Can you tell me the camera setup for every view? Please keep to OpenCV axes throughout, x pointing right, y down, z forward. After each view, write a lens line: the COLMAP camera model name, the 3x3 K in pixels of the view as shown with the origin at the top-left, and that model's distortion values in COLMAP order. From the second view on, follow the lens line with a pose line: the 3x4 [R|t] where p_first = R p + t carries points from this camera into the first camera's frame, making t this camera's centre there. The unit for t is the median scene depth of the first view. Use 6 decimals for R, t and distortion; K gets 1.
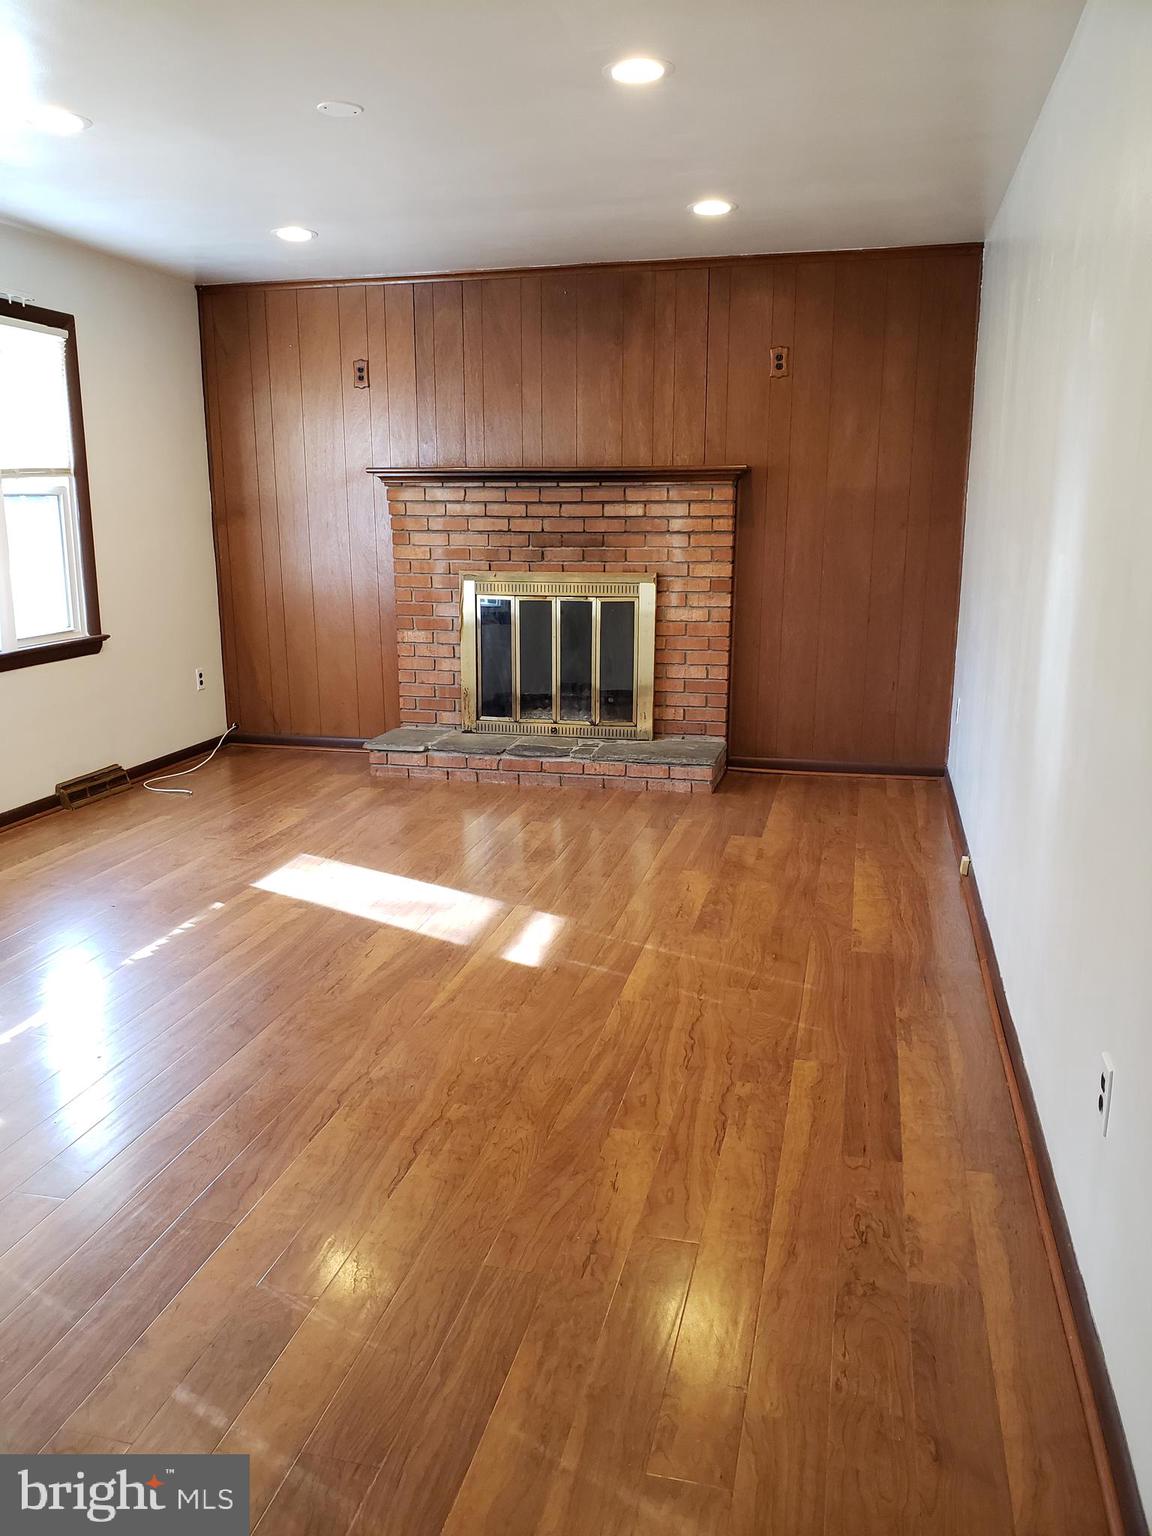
lens RADIAL K [[1200.4, 0, 559.9], [0, 1200.4, 762.8], [0, 0, 1]] dist [0.006093, 0.000225]
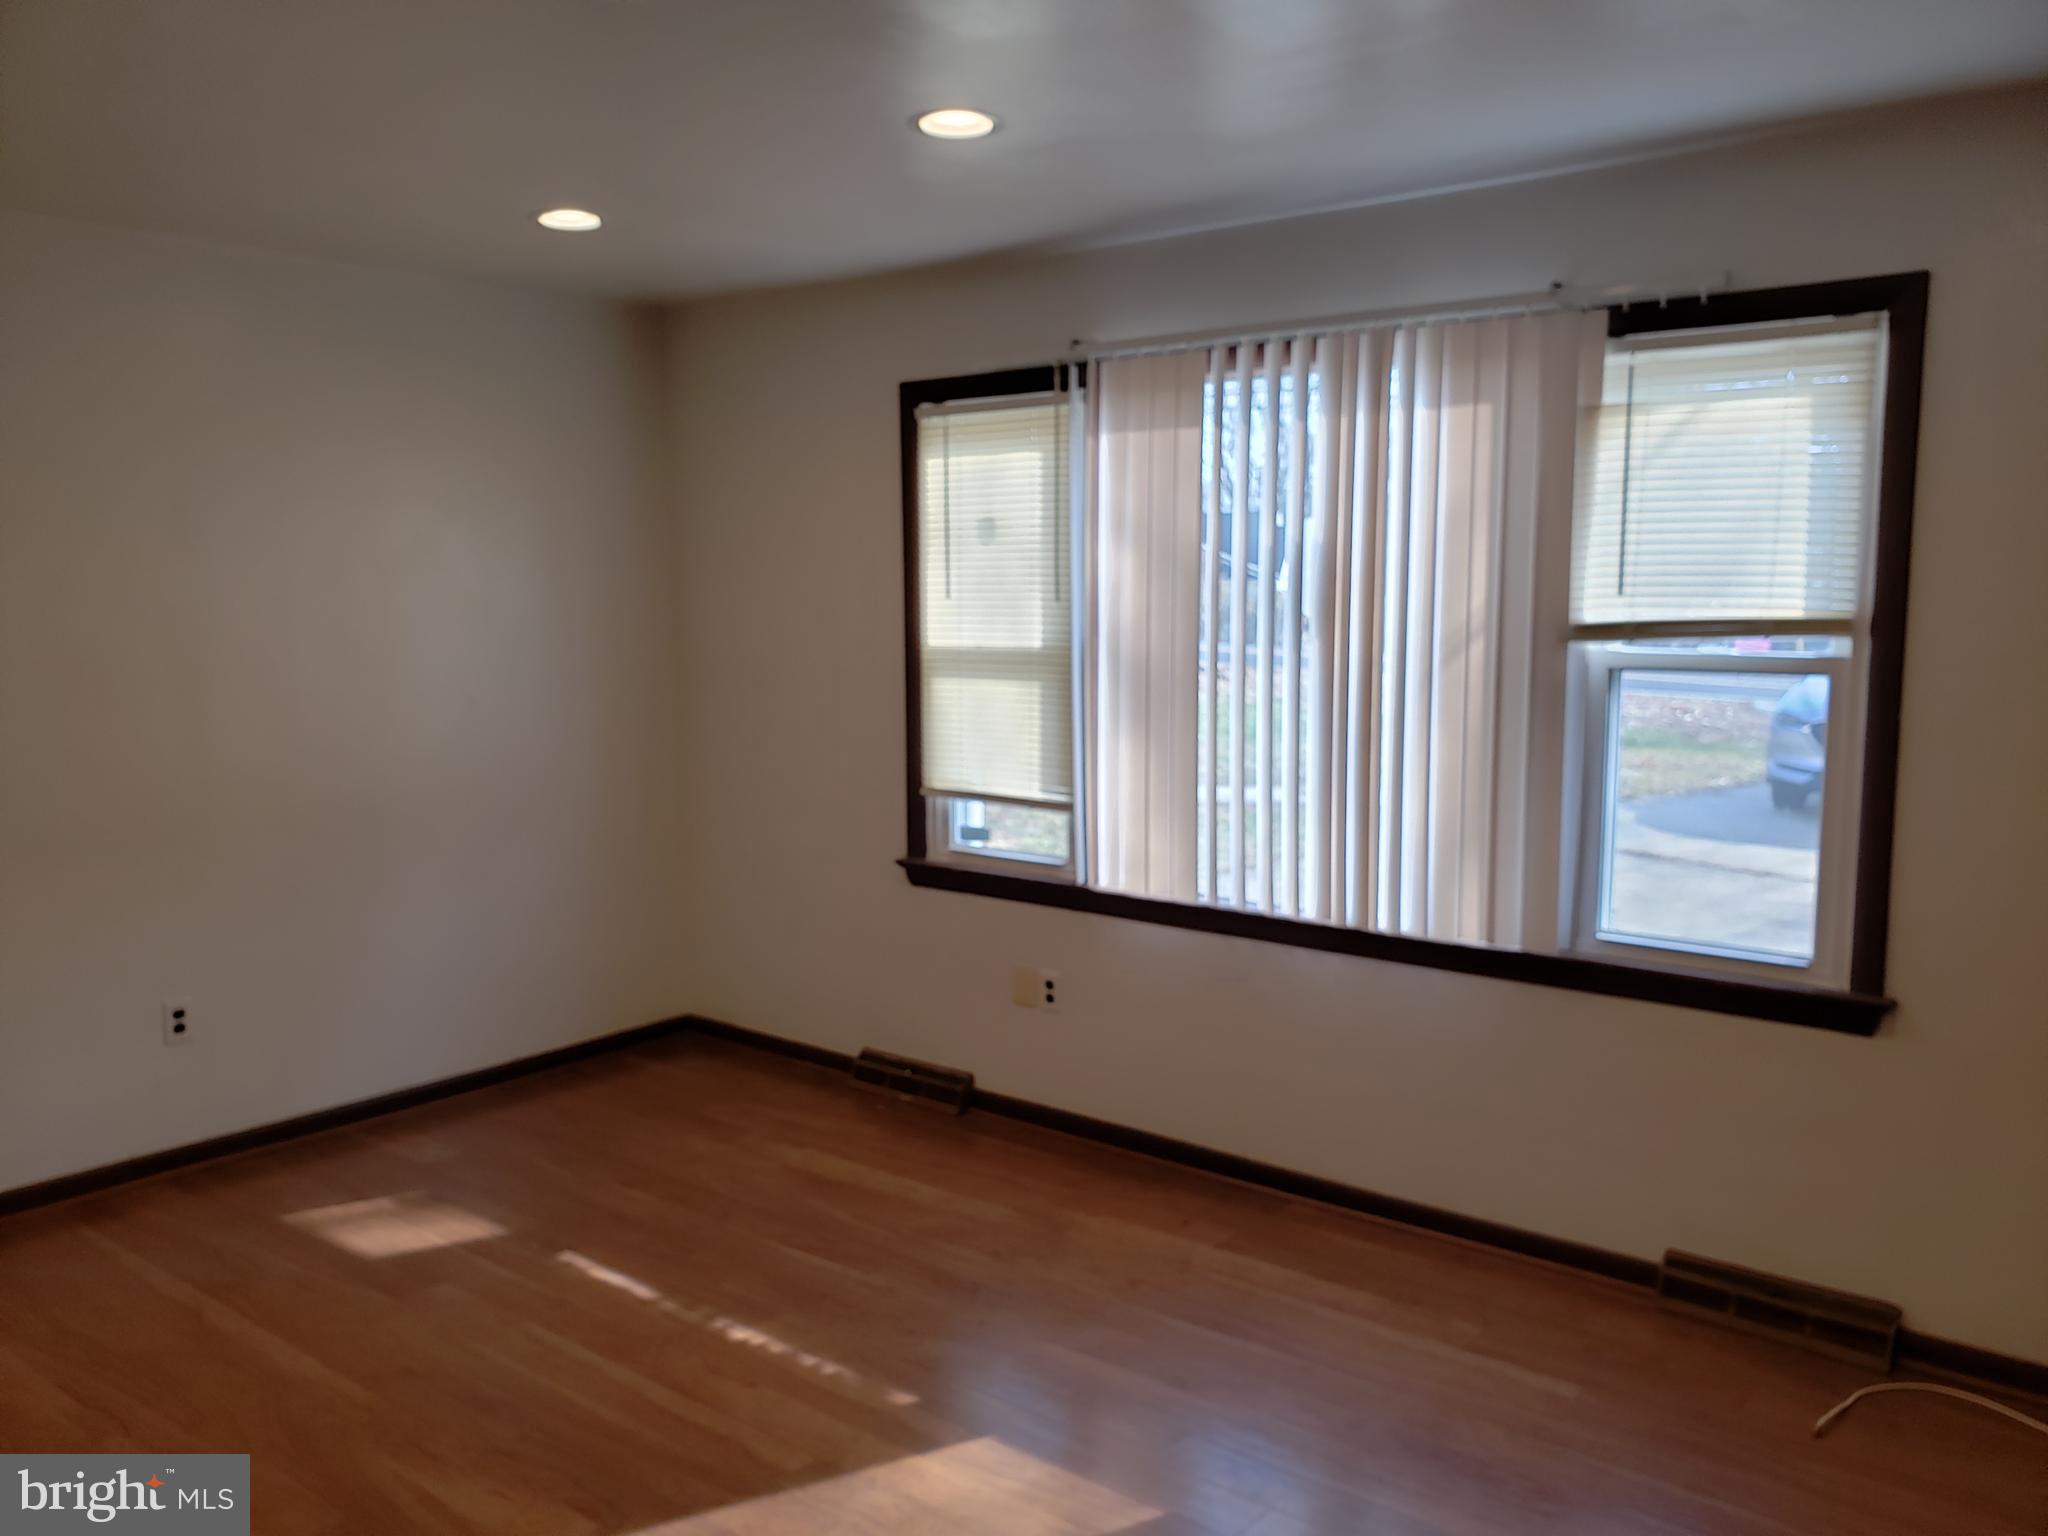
lens RADIAL K [[1600.5, 0, 1024.0], [0, 1600.5, 768.0], [0, 0, 1]] dist [0.006093, 0.000225]
pose [[-0.410550, 0.100820, -0.906247, 0.278269], [-0.191772, 0.962093, 0.193909, -0.260672], [0.891444, 0.253402, -0.375653, 1.010149]]
